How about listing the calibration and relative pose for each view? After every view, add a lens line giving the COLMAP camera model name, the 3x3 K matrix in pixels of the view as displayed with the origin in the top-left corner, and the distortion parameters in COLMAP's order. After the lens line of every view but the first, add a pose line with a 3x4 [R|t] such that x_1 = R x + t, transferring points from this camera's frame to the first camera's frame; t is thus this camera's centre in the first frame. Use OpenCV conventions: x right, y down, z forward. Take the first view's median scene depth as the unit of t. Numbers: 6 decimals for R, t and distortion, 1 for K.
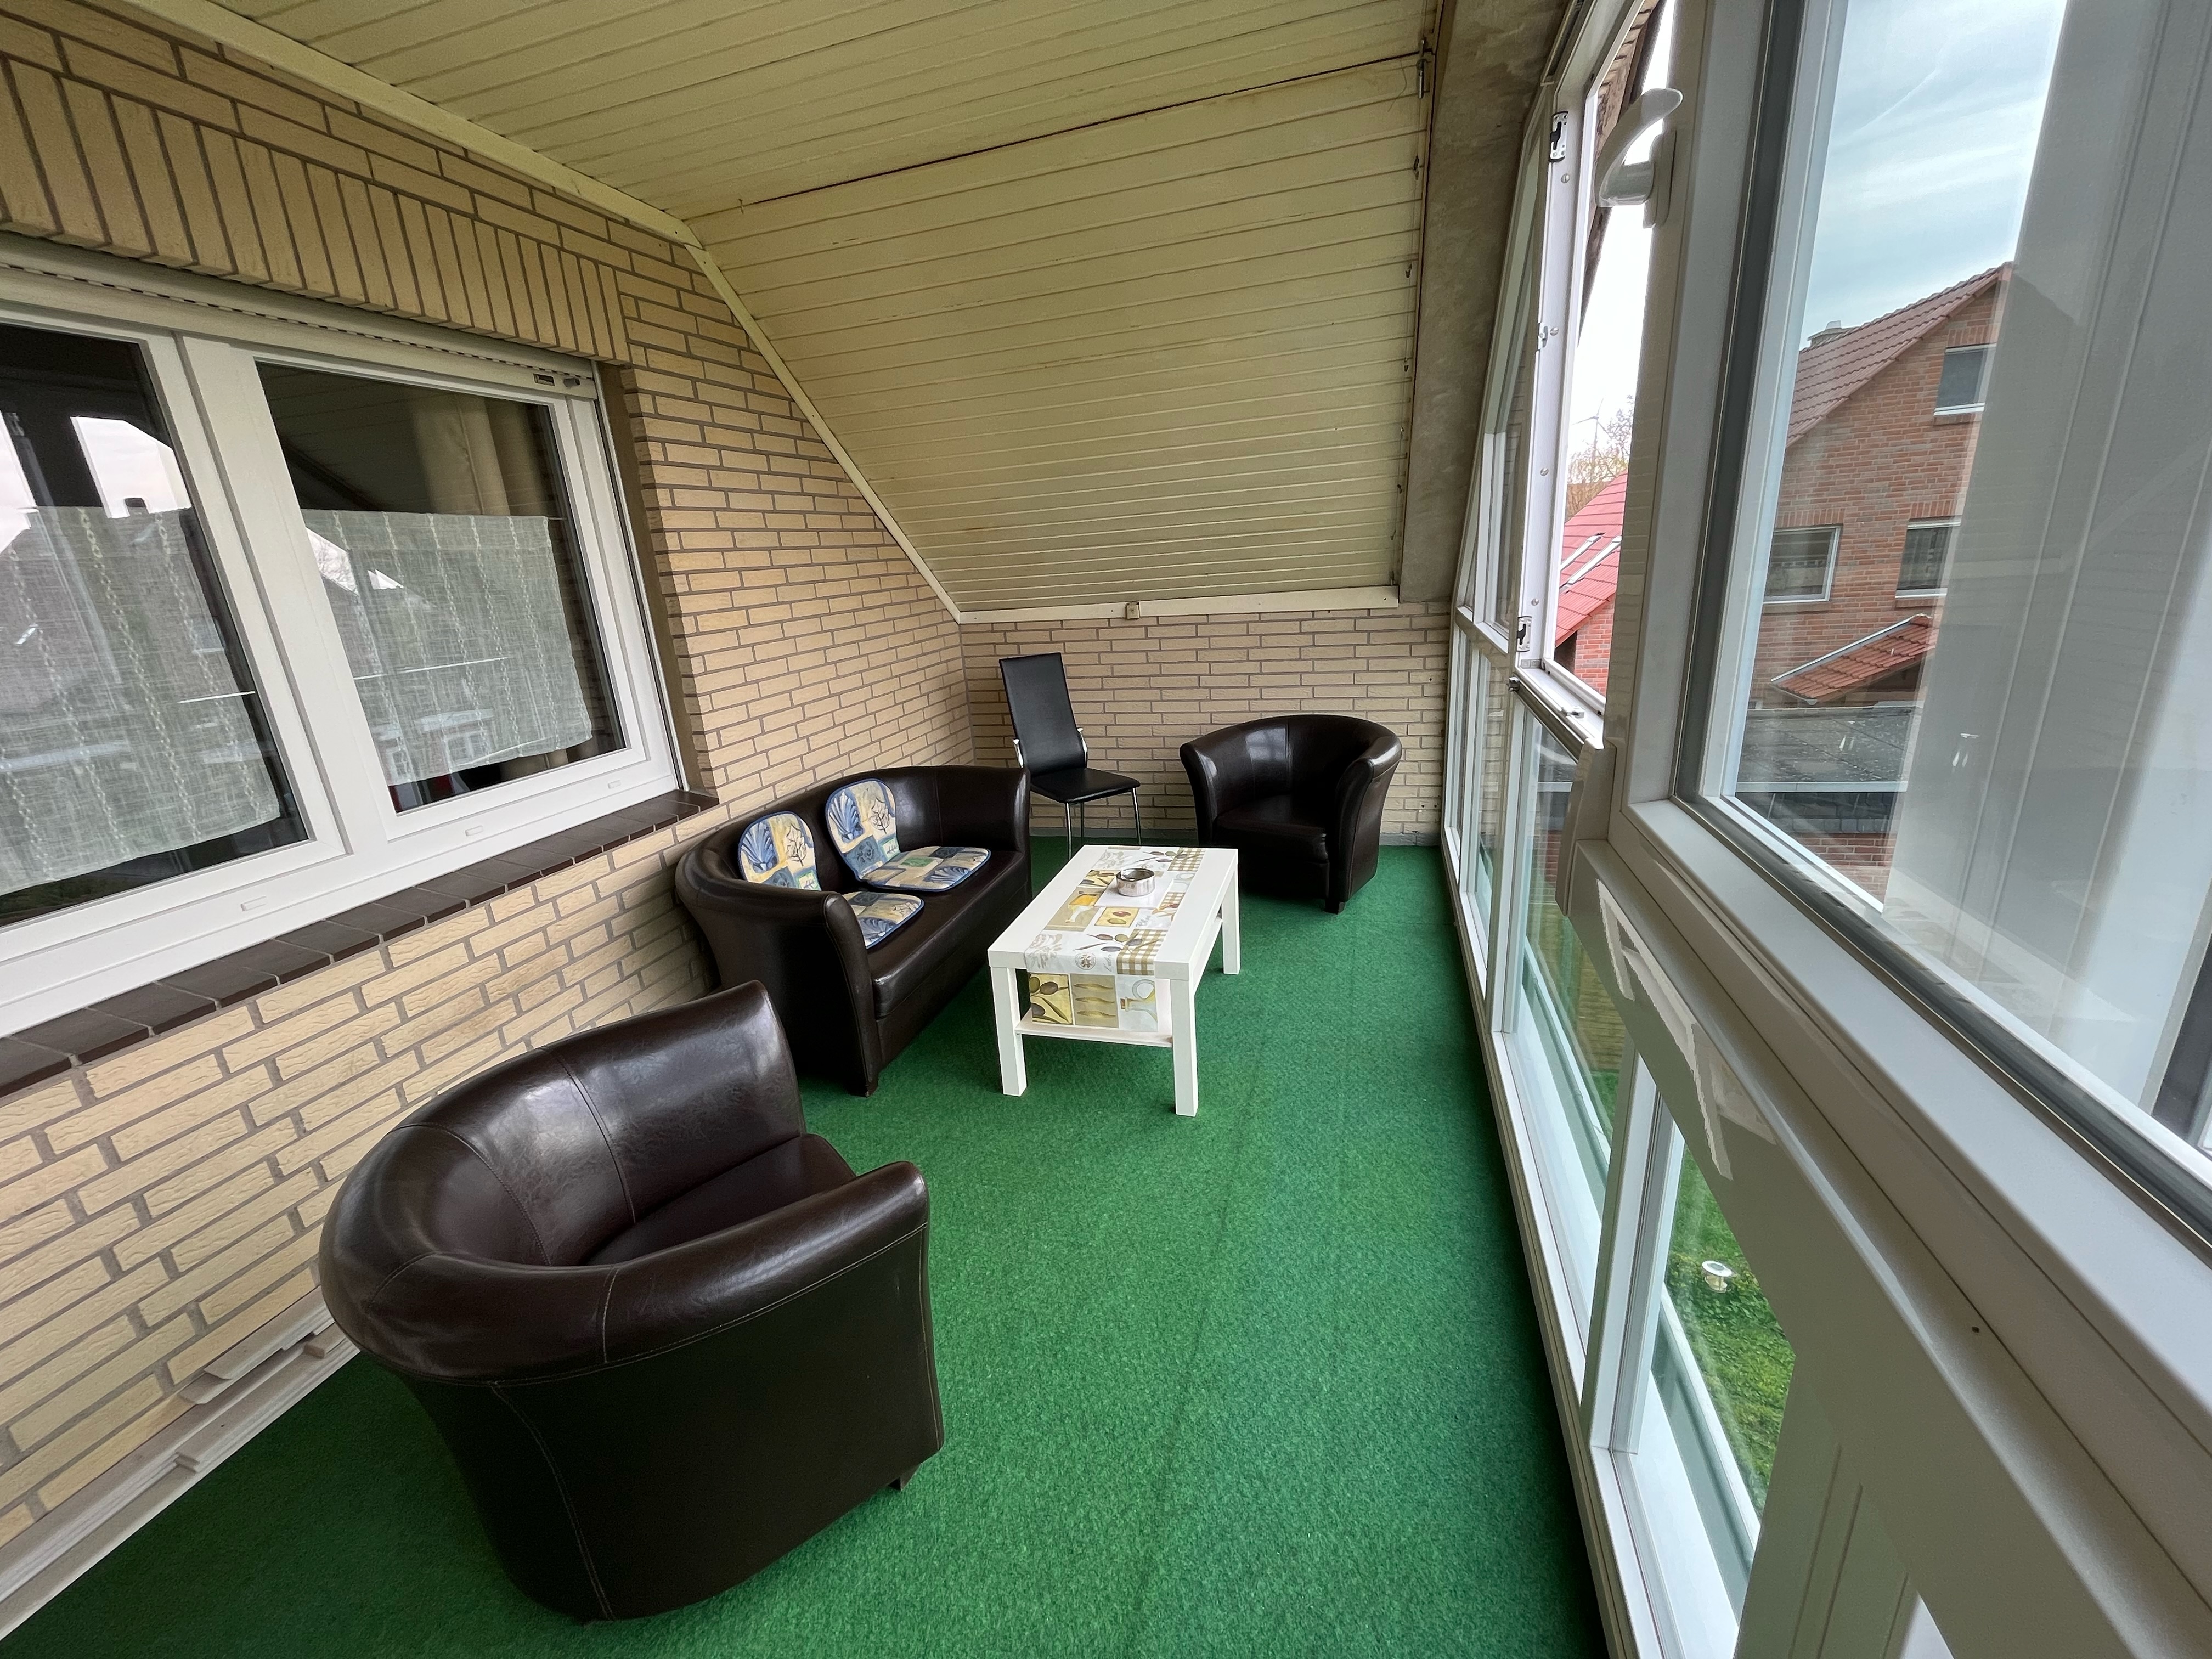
lens RADIAL K [[896.6, 0, 1106.0], [0, 896.6, 829.5], [0, 0, 1]] dist [-0.001992, -0.000082]
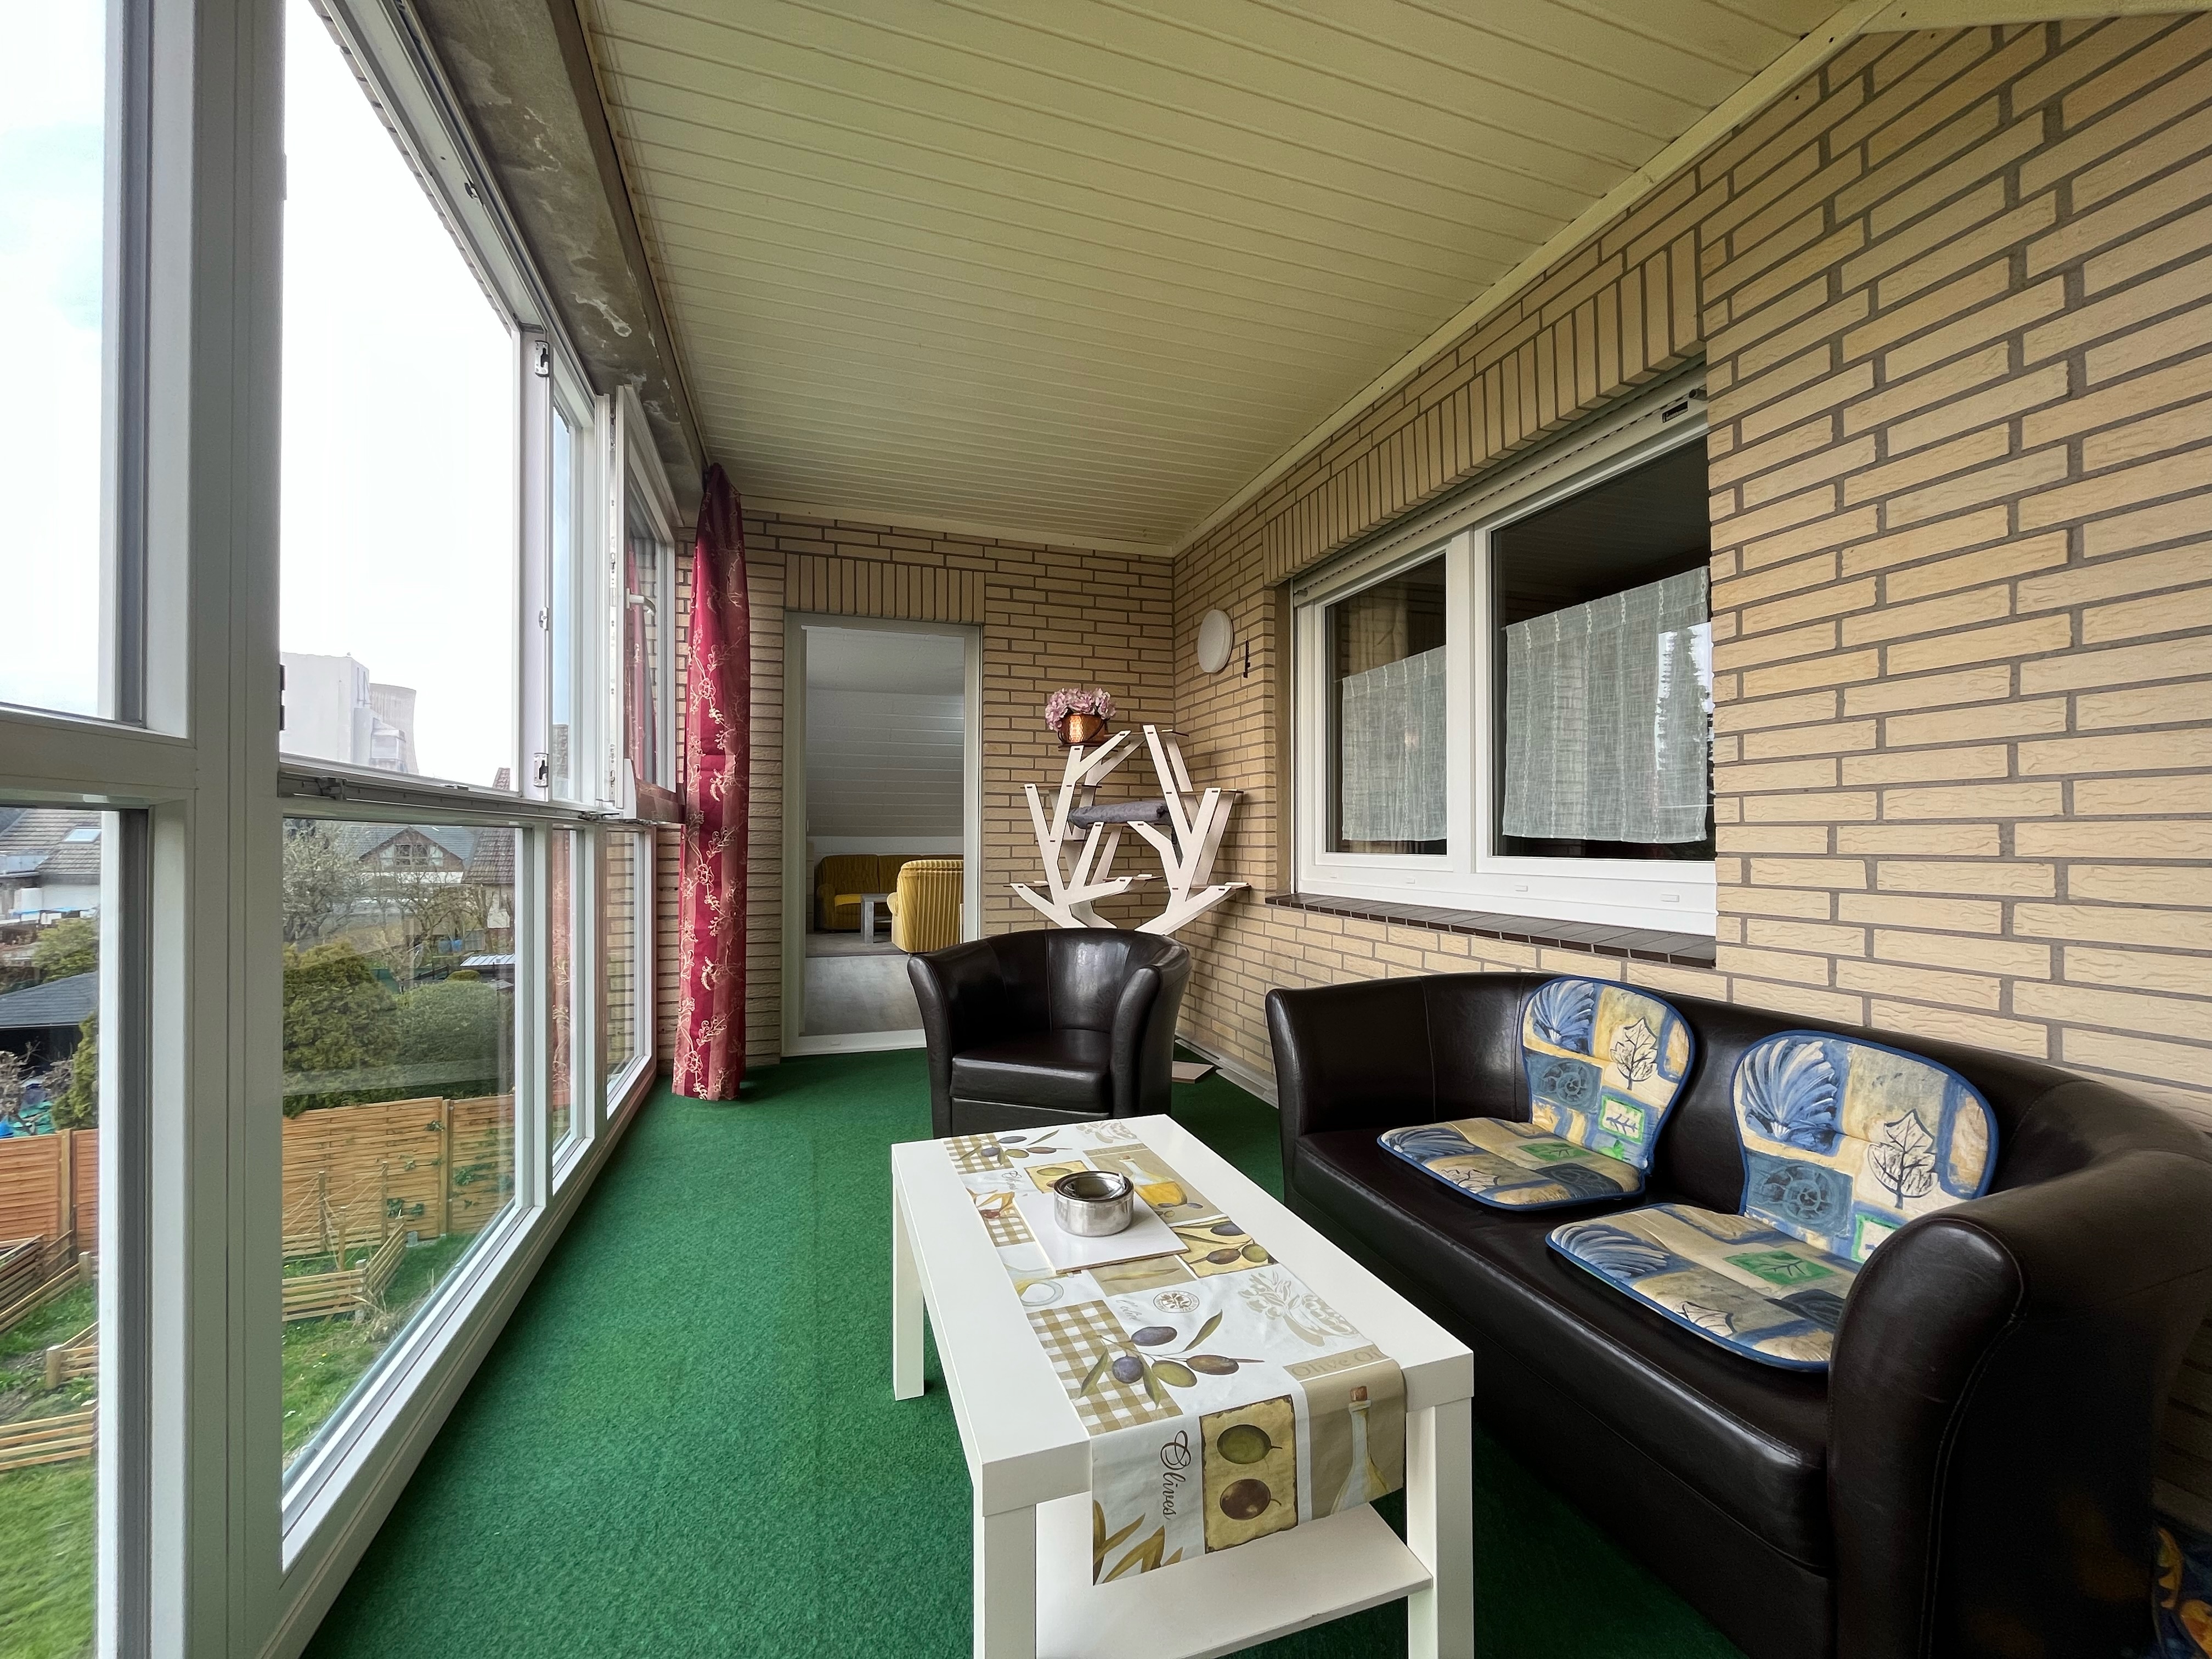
lens RADIAL K [[896.6, 0, 1106.0], [0, 896.6, 829.5], [0, 0, 1]] dist [-0.001992, -0.000082]
pose [[-0.825307, 0.064503, -0.560988, 0.260974], [-0.108572, 0.956793, 0.269740, -0.241788], [0.554148, 0.283526, -0.782645, 1.212596]]
